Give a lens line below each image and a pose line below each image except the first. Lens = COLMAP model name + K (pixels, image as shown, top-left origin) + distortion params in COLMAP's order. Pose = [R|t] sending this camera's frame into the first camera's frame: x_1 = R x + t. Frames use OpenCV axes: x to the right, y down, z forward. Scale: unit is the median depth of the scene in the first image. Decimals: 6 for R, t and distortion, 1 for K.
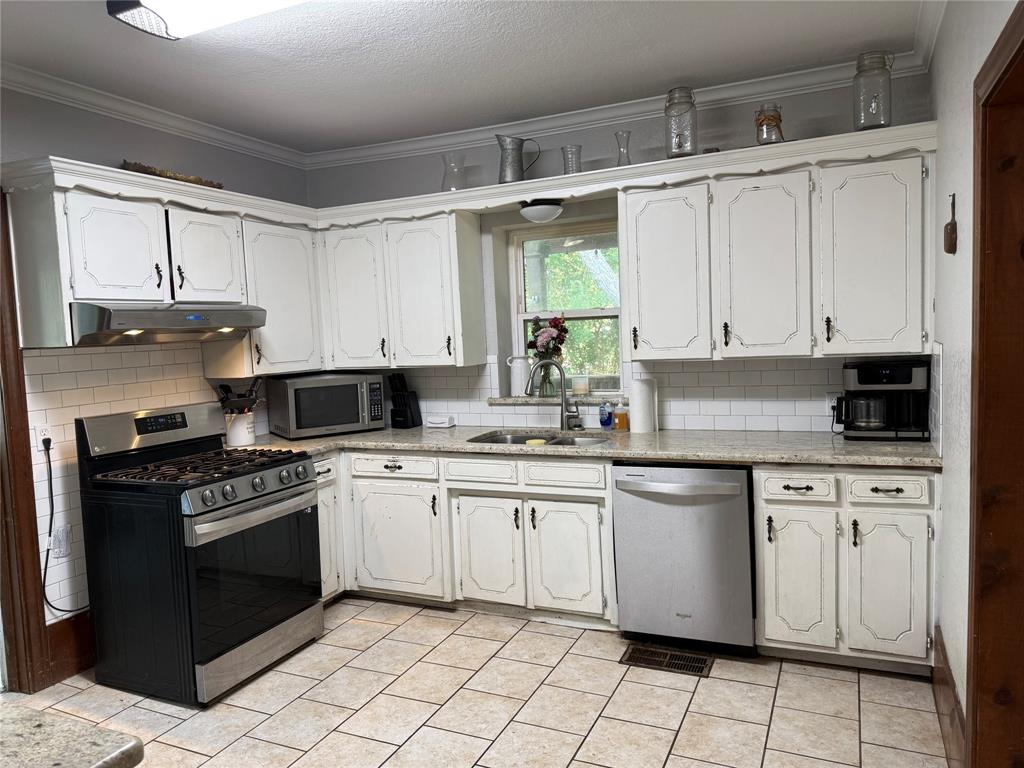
lens RADIAL K [[721.1, 0, 506.1], [0, 721.1, 382.9], [0, 0, 1]] dist [0.060826, -0.079868]
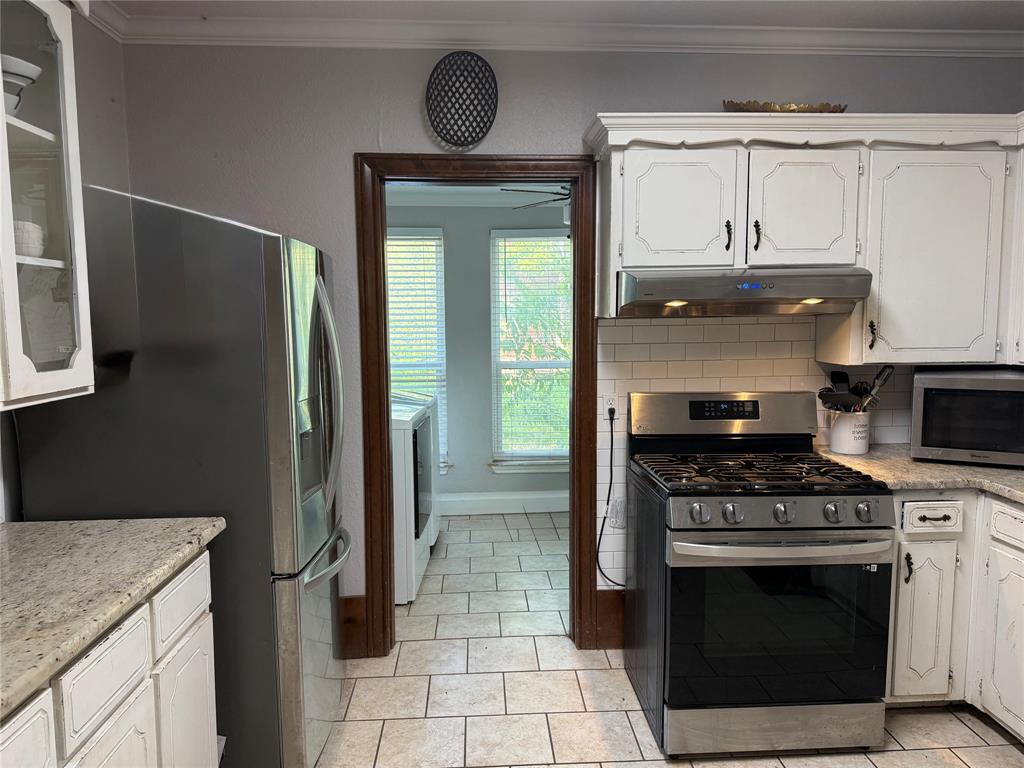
lens RADIAL K [[721.1, 0, 516.8], [0, 721.1, 386.1], [0, 0, 1]] dist [0.060826, -0.079868]
pose [[0.470860, 0.123893, -0.873465, 0.152788], [-0.075756, 0.992111, 0.099884, -0.039078], [0.878949, 0.019139, 0.476531, 0.381123]]
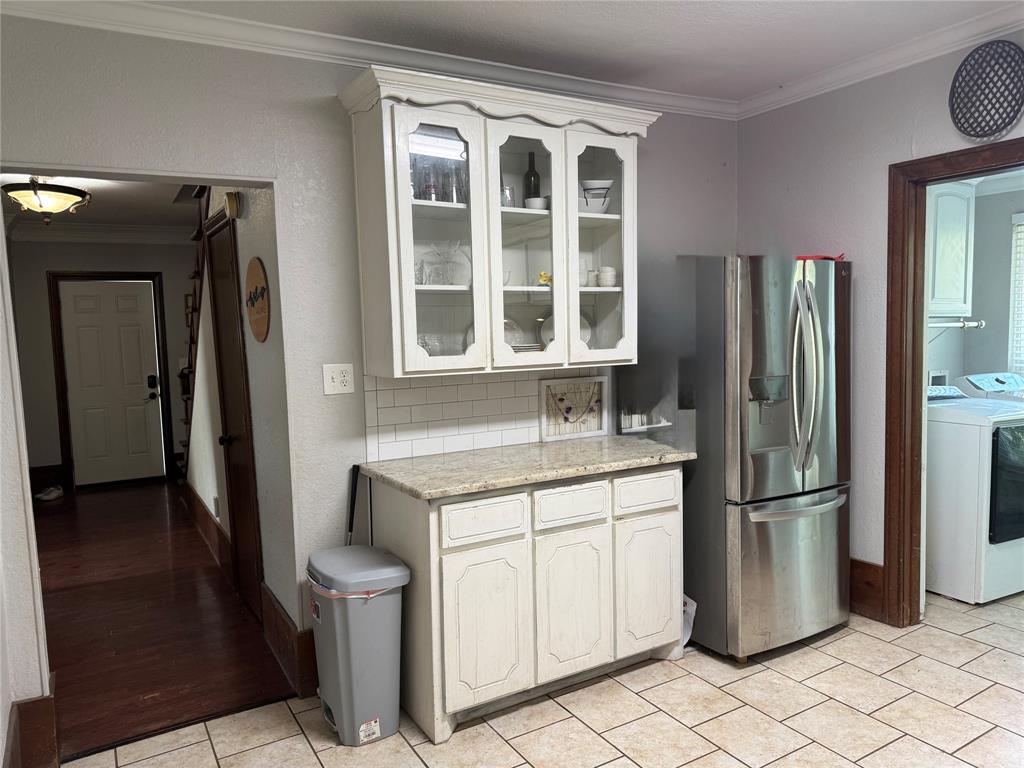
lens RADIAL K [[721.1, 0, 514.7], [0, 721.1, 384.5], [0, 0, 1]] dist [0.060826, -0.079868]
pose [[-0.566298, 0.123062, -0.814961, 0.367479], [-0.006643, 0.988077, 0.153819, -0.069868], [0.824174, 0.092521, -0.558728, 0.759775]]
